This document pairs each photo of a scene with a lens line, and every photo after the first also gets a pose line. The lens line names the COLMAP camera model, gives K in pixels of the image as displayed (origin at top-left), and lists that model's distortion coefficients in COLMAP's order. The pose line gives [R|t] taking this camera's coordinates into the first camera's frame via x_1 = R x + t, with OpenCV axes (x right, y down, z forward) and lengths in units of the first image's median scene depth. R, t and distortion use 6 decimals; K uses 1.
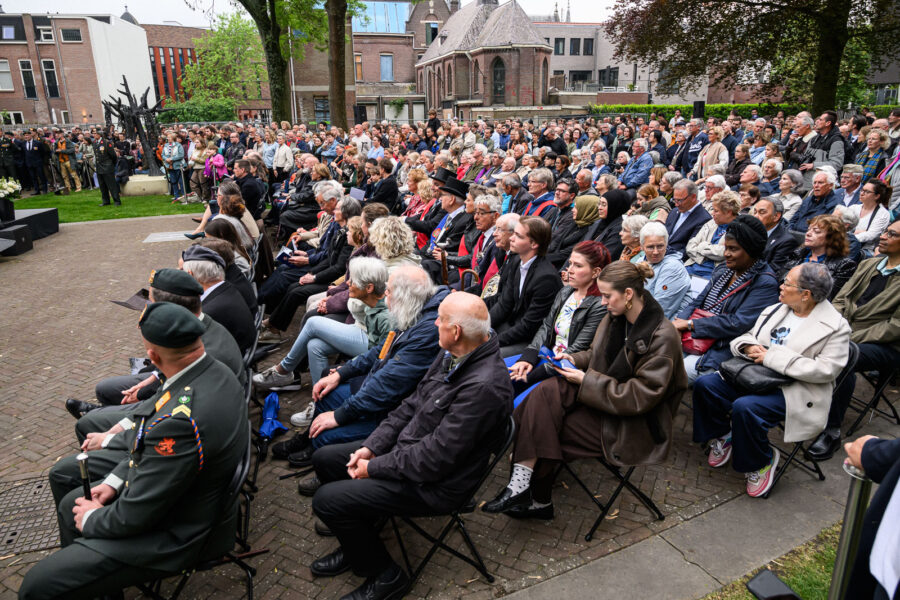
lens RADIAL K [[619.8, 0, 450.0], [0, 619.8, 300.0], [0, 0, 1]] dist [-0.010381, -0.002017]
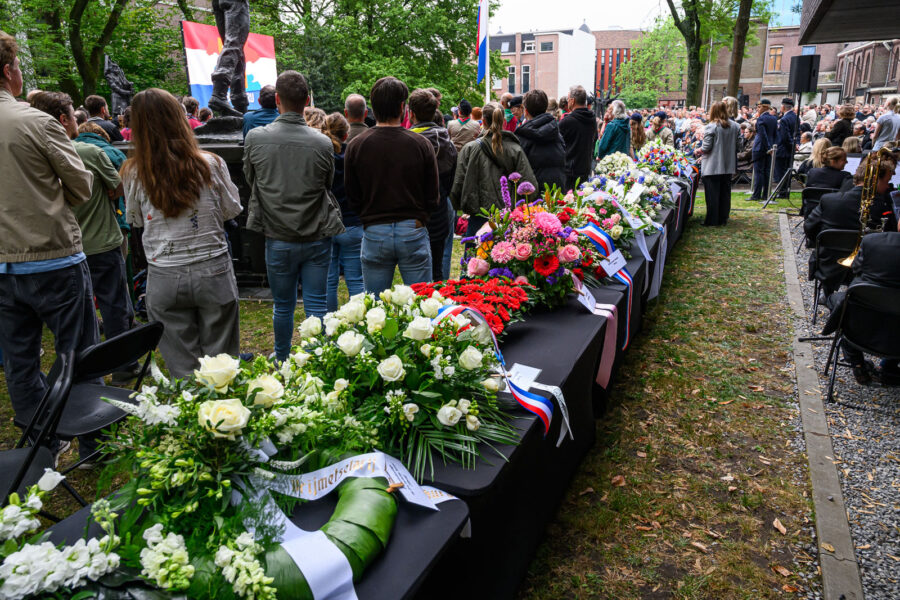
lens RADIAL K [[647.6, 0, 450.0], [0, 647.6, 300.0], [0, 0, 1]] dist [-0.005195, -0.000007]
pose [[0.818561, 0.153397, -0.553558, 0.078269], [-0.153589, 0.987045, 0.046405, 0.079084], [0.553505, 0.047035, 0.831517, -0.250091]]
